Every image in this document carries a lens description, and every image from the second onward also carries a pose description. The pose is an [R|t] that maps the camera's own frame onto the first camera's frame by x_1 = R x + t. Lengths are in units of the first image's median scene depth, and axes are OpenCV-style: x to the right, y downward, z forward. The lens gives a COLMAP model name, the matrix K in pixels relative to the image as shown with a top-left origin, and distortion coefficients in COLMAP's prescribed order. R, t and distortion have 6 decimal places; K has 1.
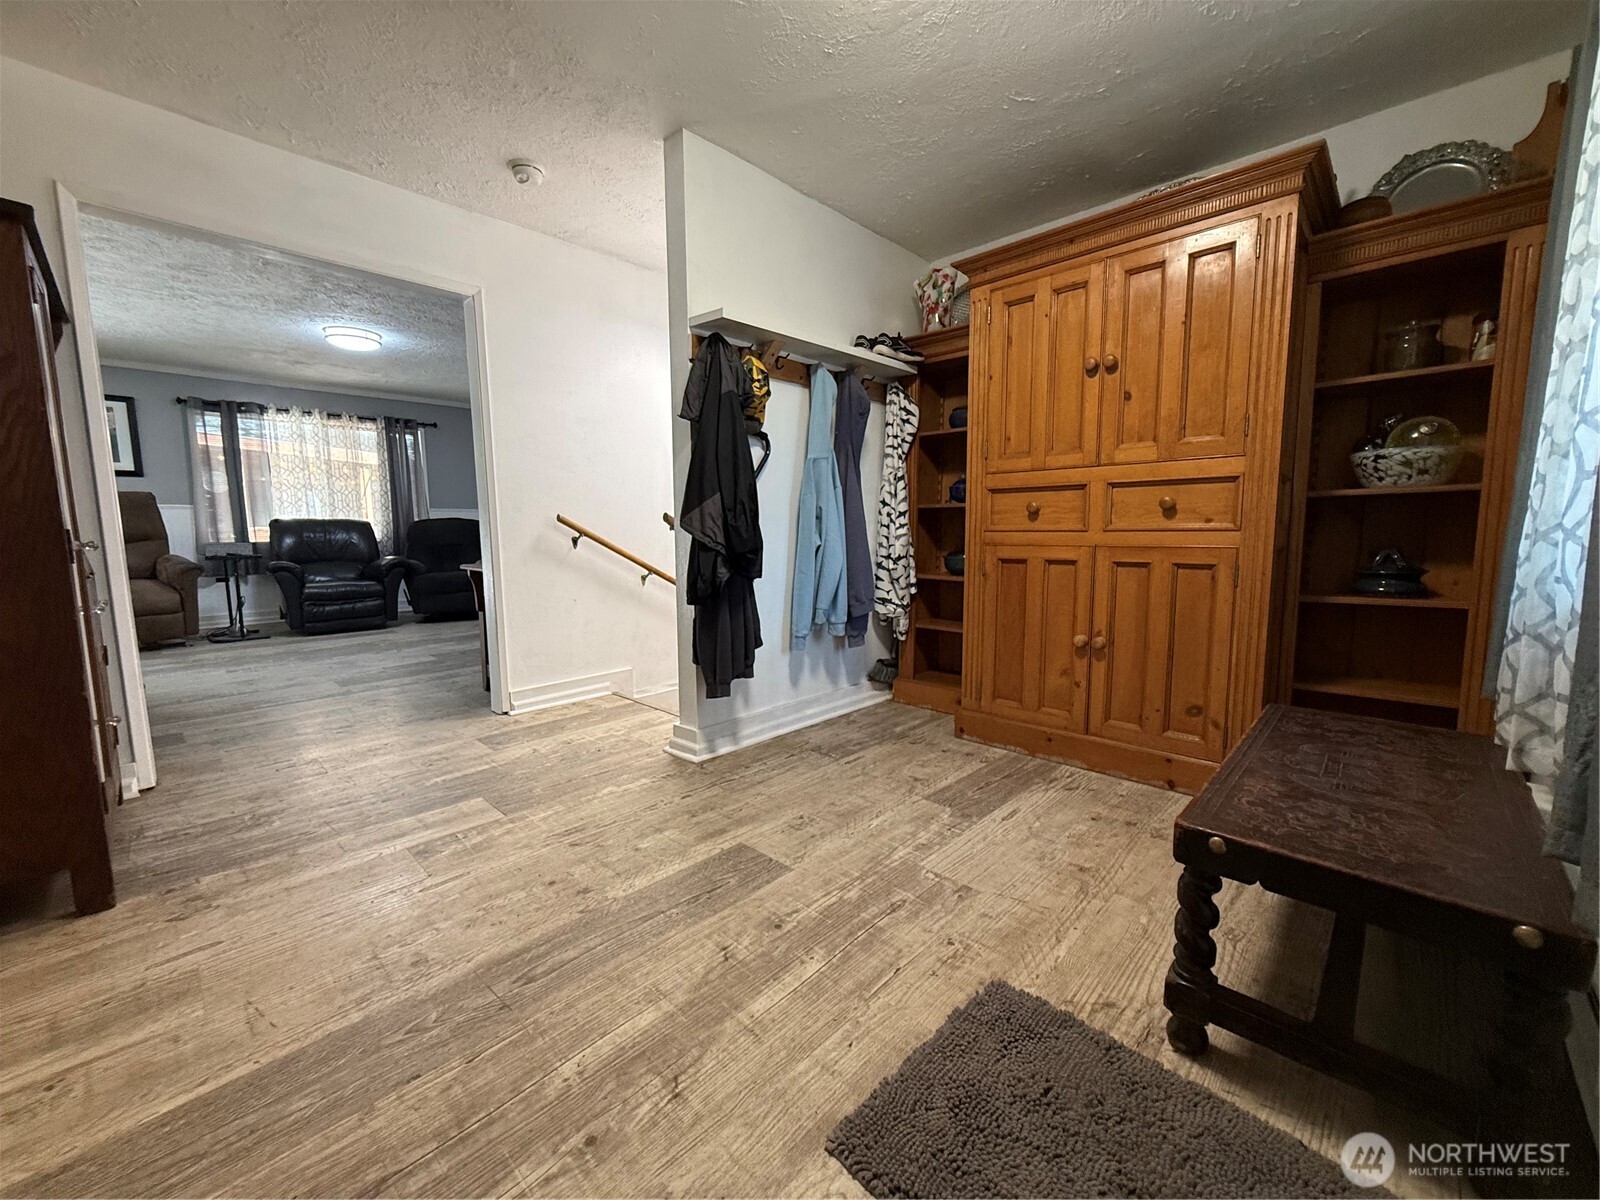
lens RADIAL K [[640.5, 0, 800.0], [0, 640.5, 600.0], [0, 0, 1]] dist [-0.000408, -0.000158]
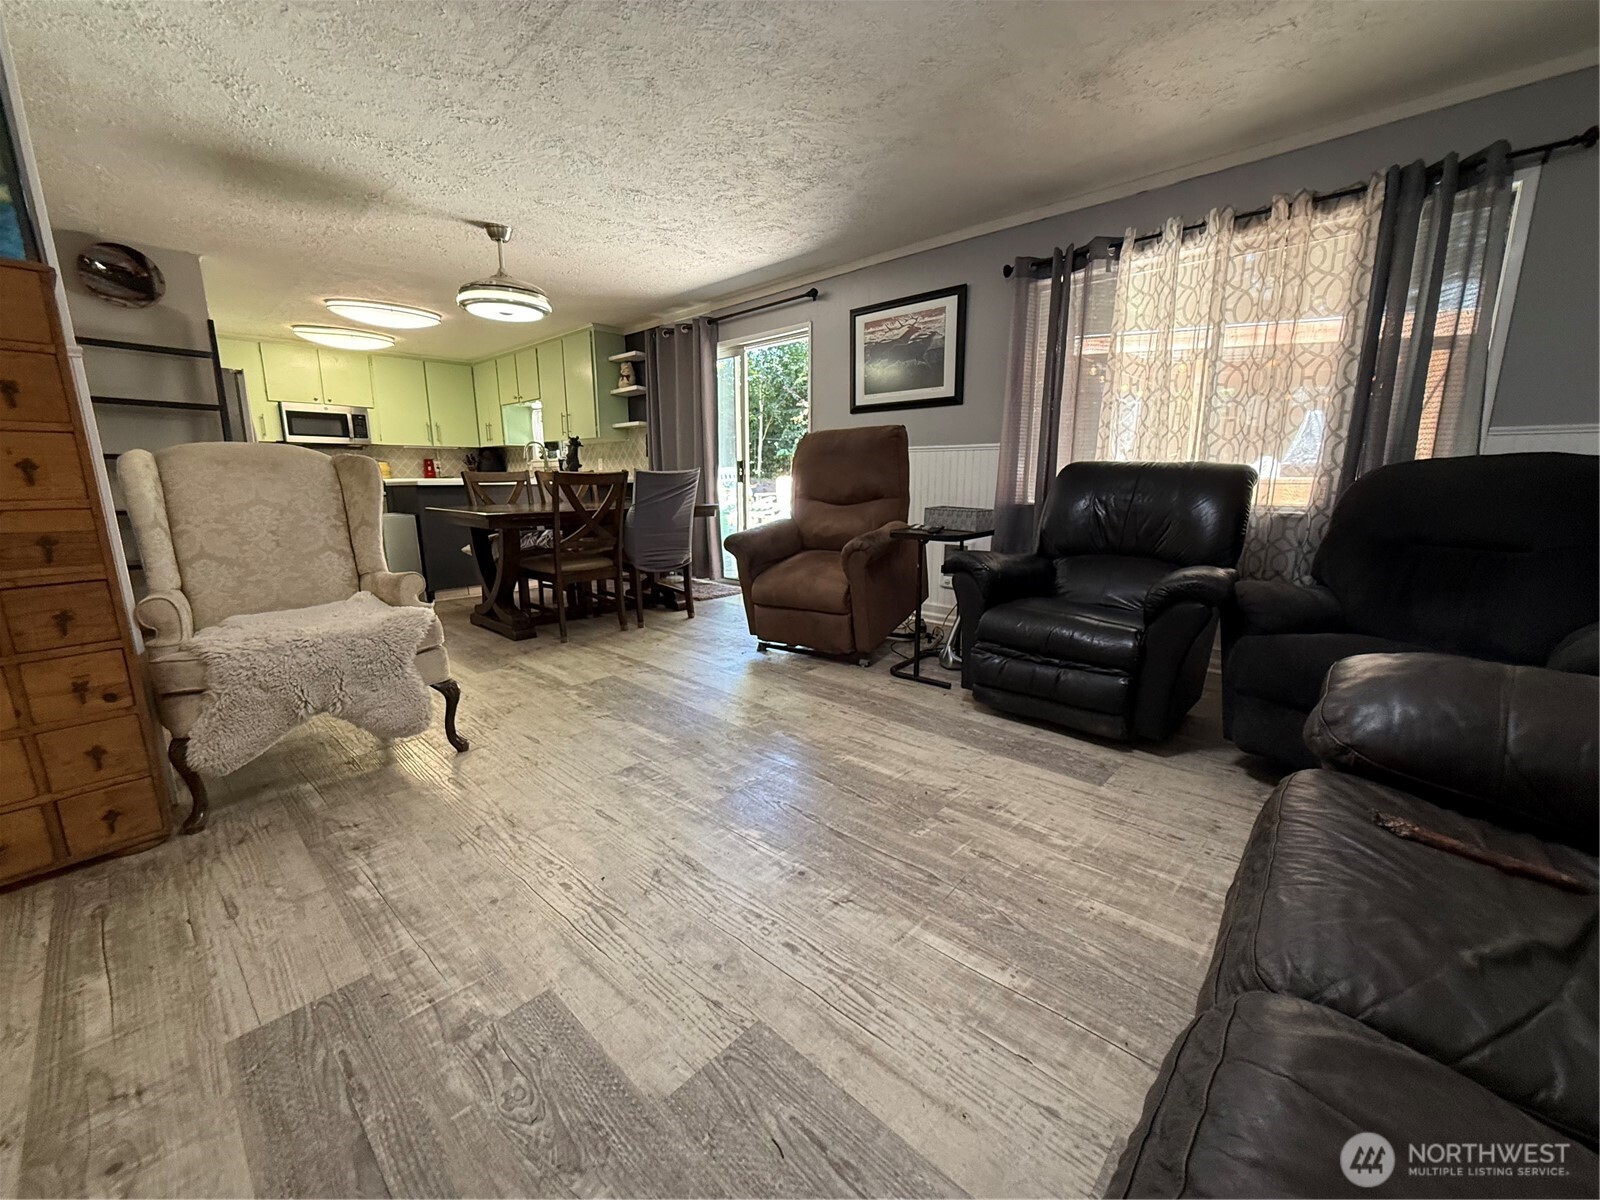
lens RADIAL K [[633.8, 0, 800.0], [0, 633.8, 600.0], [0, 0, 1]] dist [0.001117, -0.000395]
pose [[0.020791, 0.204615, -0.978622, -0.283273], [-0.112926, 0.973050, 0.201051, -0.095454], [0.993386, 0.106331, 0.043337, 0.749775]]
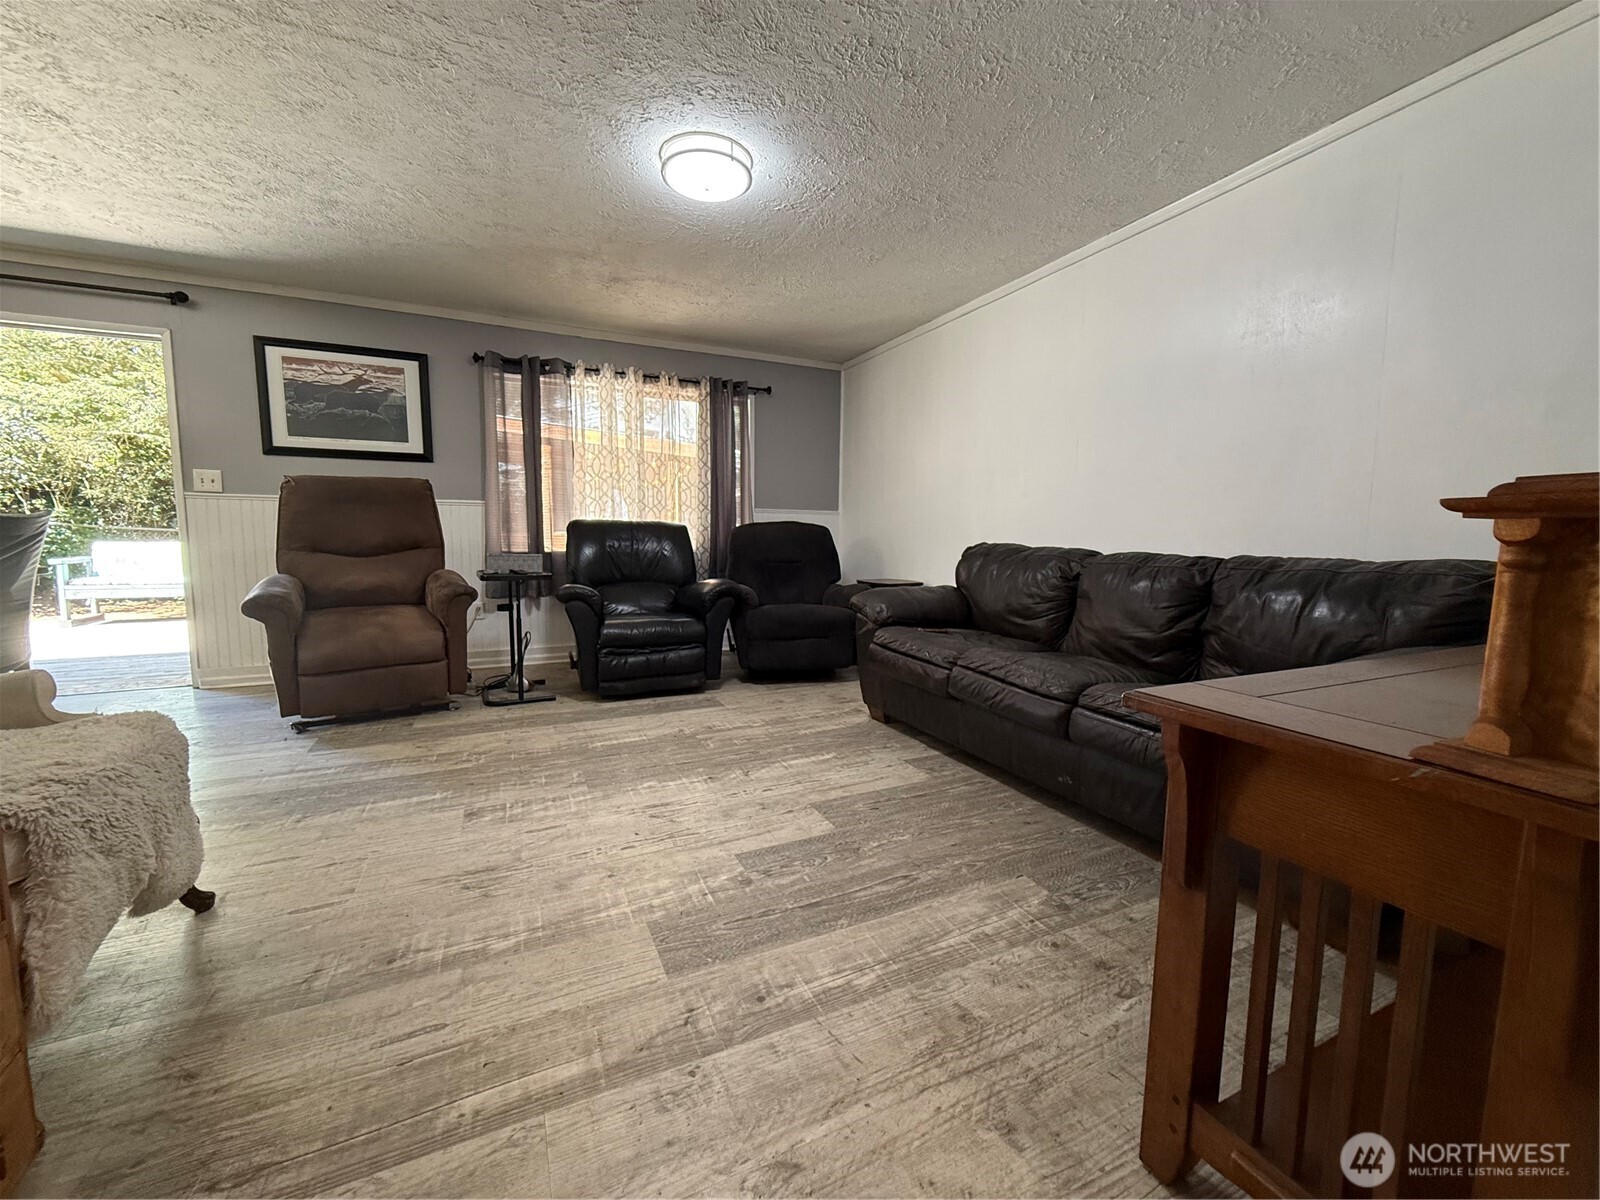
lens RADIAL K [[633.8, 0, 800.0], [0, 633.8, 600.0], [0, 0, 1]] dist [0.001117, -0.000395]
pose [[0.934285, 0.052093, -0.352702, -0.325213], [-0.056145, 0.998422, -0.001259, -0.050131], [0.352080, 0.020979, 0.935735, 0.421172]]
